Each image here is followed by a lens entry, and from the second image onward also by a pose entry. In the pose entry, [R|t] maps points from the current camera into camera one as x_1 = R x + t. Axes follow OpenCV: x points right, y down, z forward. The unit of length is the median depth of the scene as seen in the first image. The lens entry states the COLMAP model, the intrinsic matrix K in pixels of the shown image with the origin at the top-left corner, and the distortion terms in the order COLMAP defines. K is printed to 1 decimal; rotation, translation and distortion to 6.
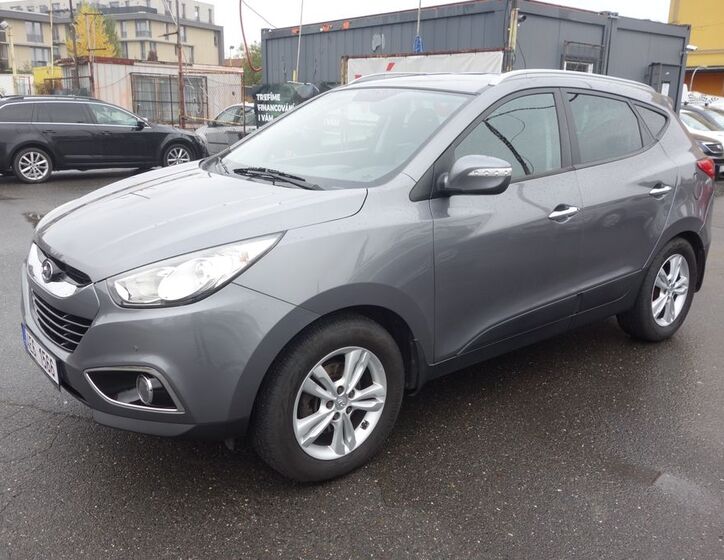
lens RADIAL K [[669.3, 0, 362.0], [0, 669.3, 280.0], [0, 0, 1]] dist [-0.000133, 0.005925]
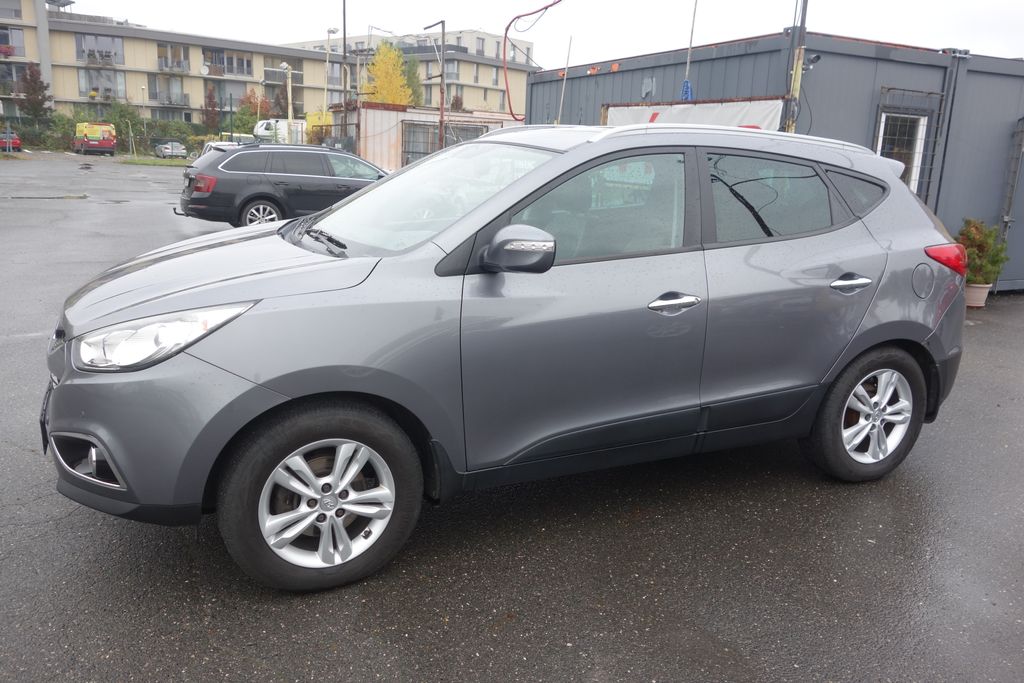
lens RADIAL K [[813.9, 0, 512.0], [0, 813.9, 341.5], [0, 0, 1]] dist [0.006224, 0.001015]
pose [[0.972014, 0.074303, -0.222865, 0.261130], [-0.082604, 0.996185, -0.028145, -0.008687], [0.219923, 0.045767, 0.974443, 0.012898]]
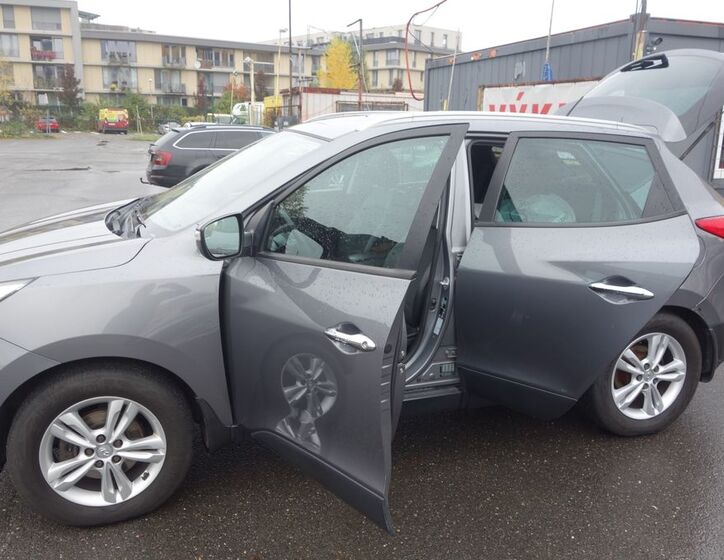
lens RADIAL K [[666.1, 0, 363.0], [0, 666.1, 283.9], [0, 0, 1]] dist [-0.001522, 0.000927]
pose [[0.935418, 0.083775, -0.343475, 0.406346], [-0.092752, 0.995641, -0.009757, -0.056857], [0.341161, 0.040985, 0.939111, 0.118659]]
